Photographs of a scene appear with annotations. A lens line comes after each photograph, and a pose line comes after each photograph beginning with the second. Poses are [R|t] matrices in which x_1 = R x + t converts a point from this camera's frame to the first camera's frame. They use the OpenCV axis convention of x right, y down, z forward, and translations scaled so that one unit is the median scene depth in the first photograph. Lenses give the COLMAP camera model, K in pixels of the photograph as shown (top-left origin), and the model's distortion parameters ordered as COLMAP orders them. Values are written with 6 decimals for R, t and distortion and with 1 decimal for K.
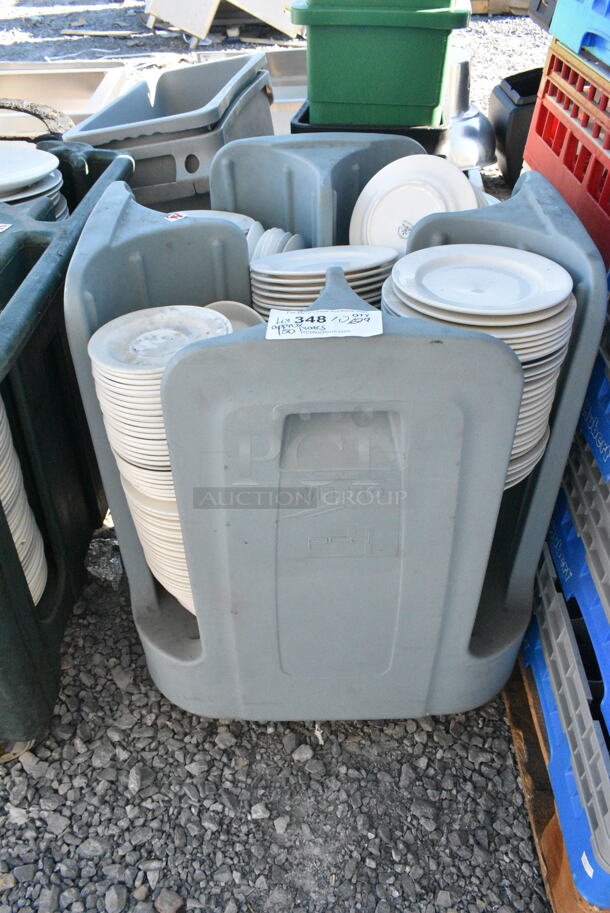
lens RADIAL K [[706.3, 0, 303.9], [0, 706.3, 456.9], [0, 0, 1]] dist [-0.015227, -0.001640]
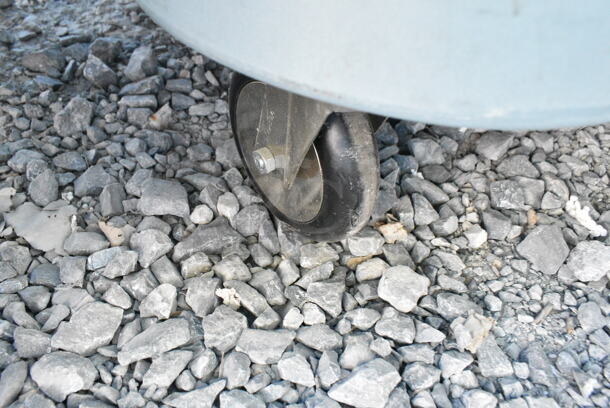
lens RADIAL K [[471.9, 0, 305.2], [0, 471.9, 203.4], [0, 0, 1]] dist [-0.015227, -0.001640]
pose [[0.934385, -0.223135, 0.277731, -0.214471], [0.190859, 0.971779, 0.138632, 0.320468], [-0.300827, -0.076528, 0.950603, 0.796425]]
